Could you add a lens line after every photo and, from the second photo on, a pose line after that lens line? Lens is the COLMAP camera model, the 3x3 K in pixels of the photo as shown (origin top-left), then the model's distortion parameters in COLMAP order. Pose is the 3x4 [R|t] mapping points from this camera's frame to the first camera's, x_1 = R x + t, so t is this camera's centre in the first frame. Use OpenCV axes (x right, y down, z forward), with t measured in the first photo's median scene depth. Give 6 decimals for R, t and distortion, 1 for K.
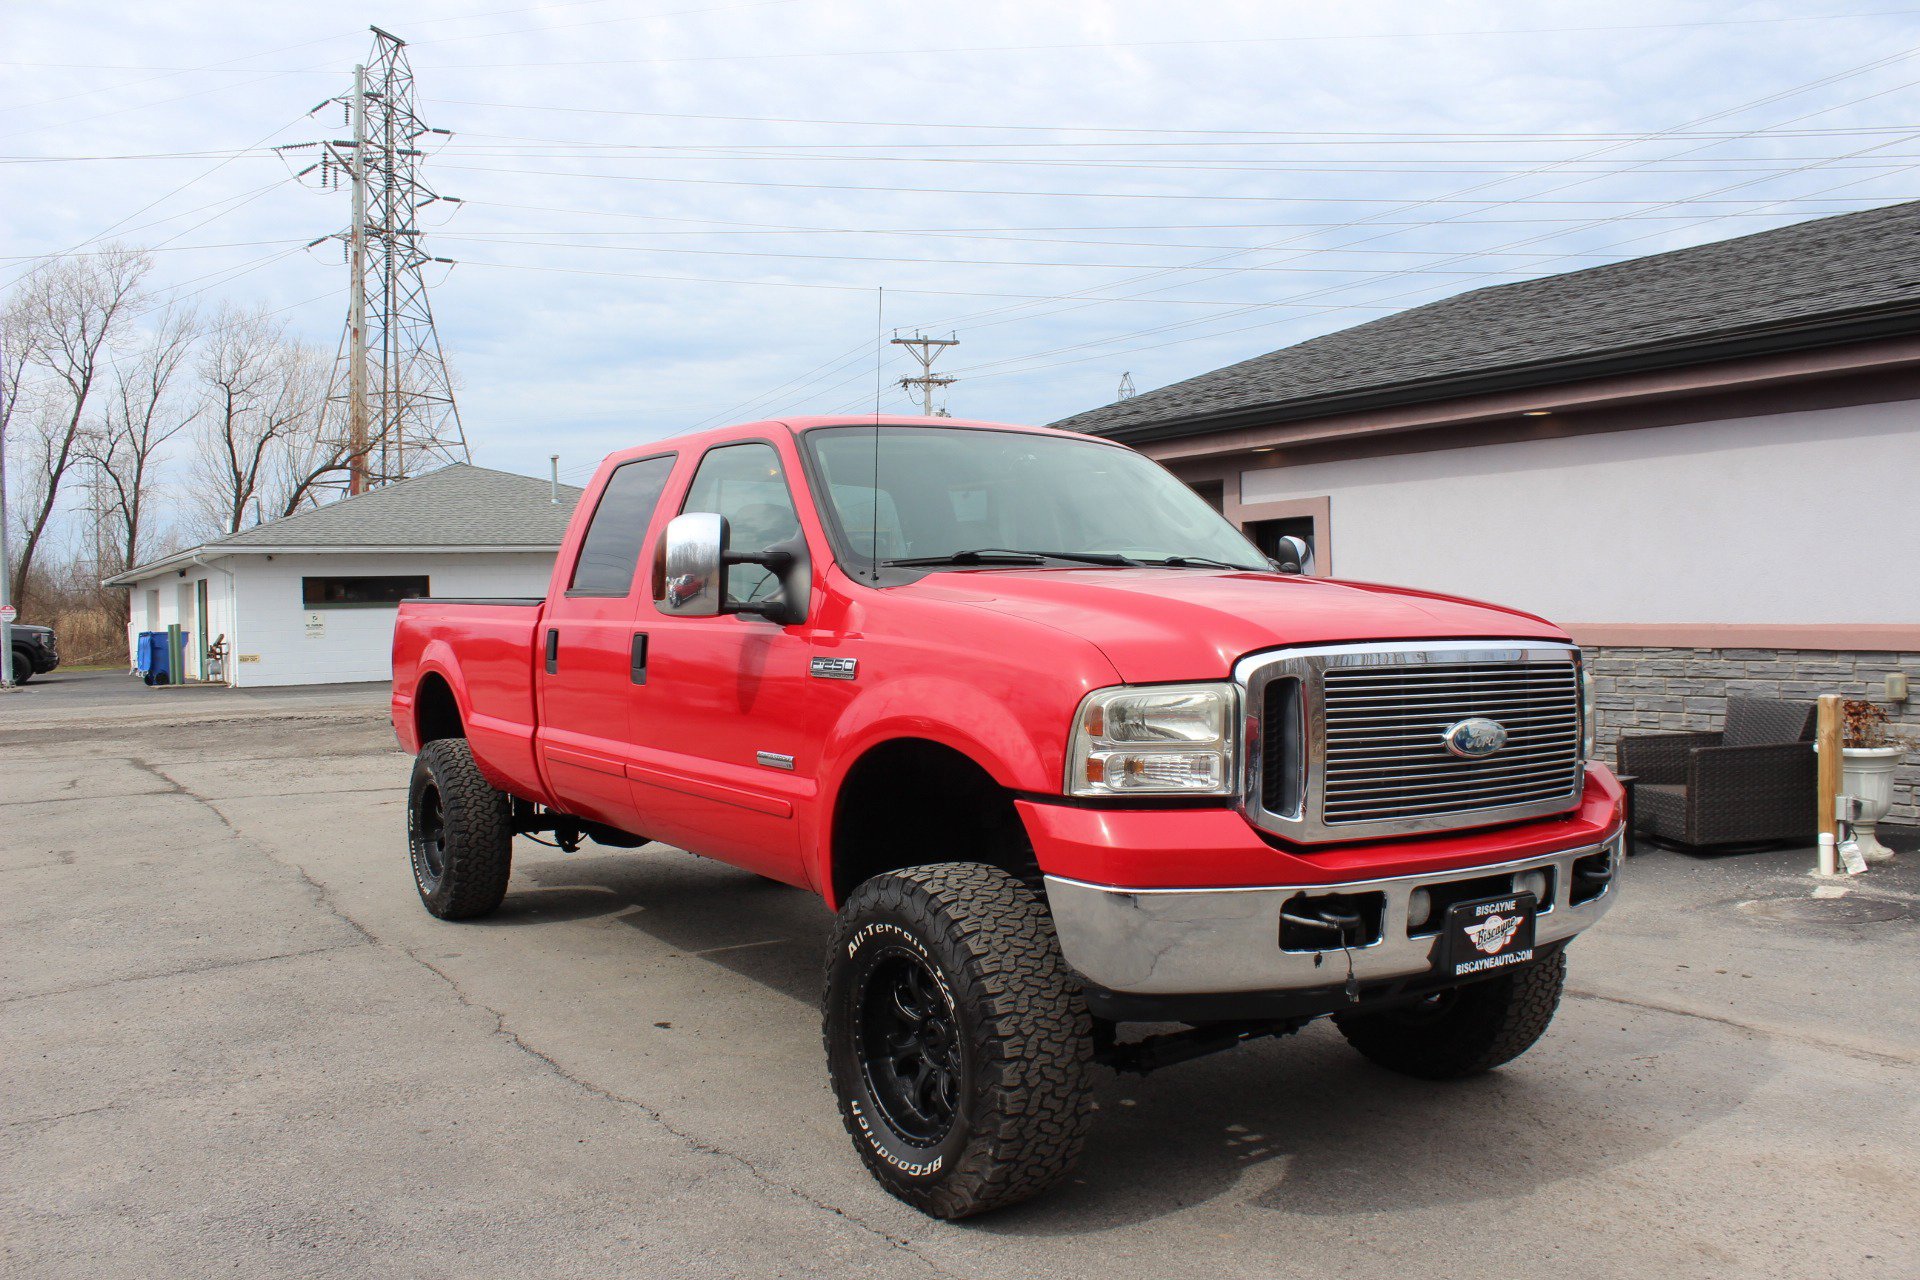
lens RADIAL K [[1603.9, 0, 1067.6], [0, 1603.9, 635.4], [0, 0, 1]] dist [-0.195868, 0.258740]
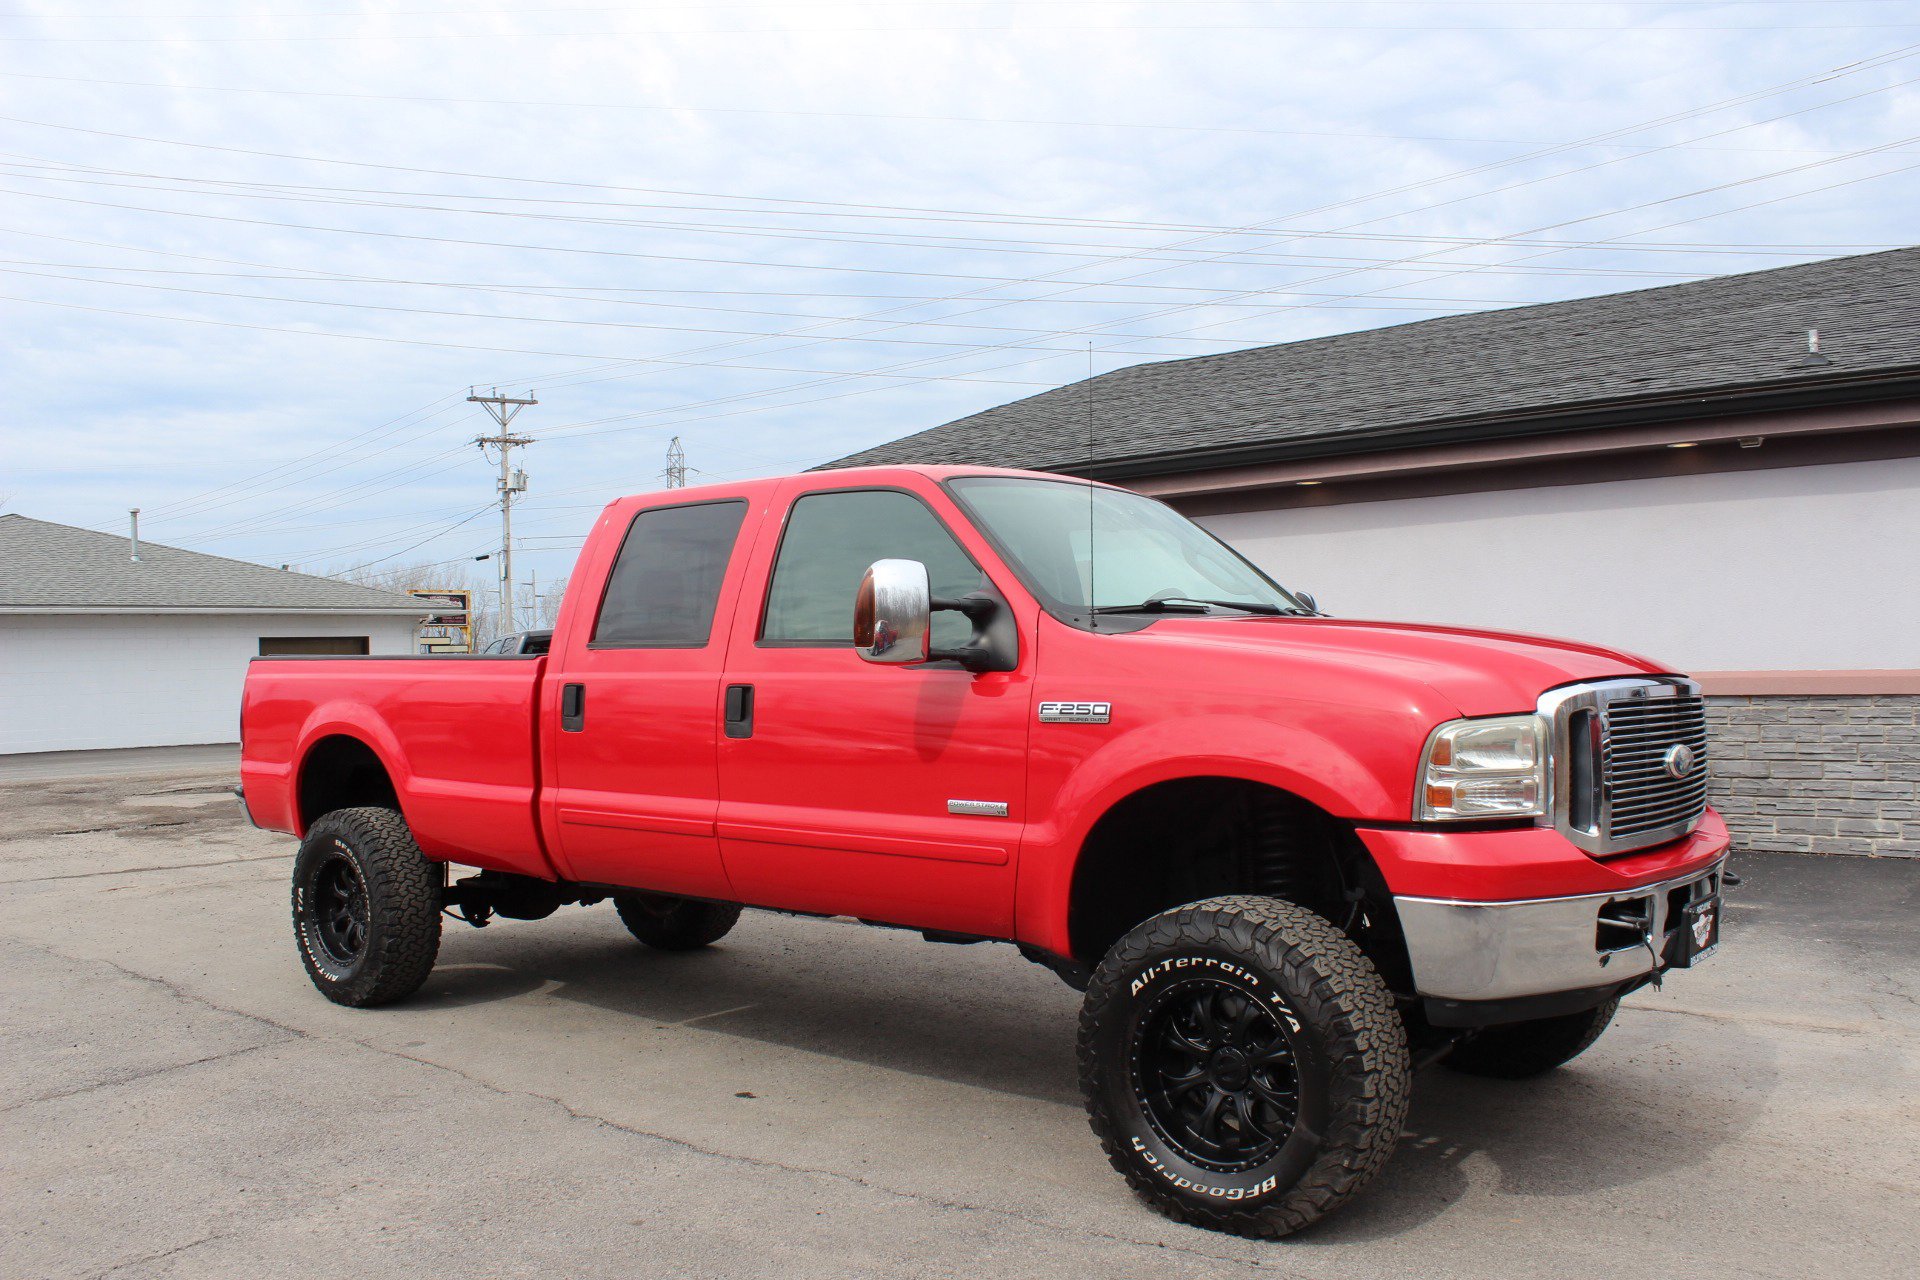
lens RADIAL K [[1603.9, 0, 1067.6], [0, 1603.9, 635.4], [0, 0, 1]] dist [-0.195868, 0.258740]
pose [[0.962198, -0.000423, 0.272351, -0.453125], [0.011948, 0.999102, -0.040660, 0.013379], [-0.272089, 0.042377, 0.961338, 0.023031]]
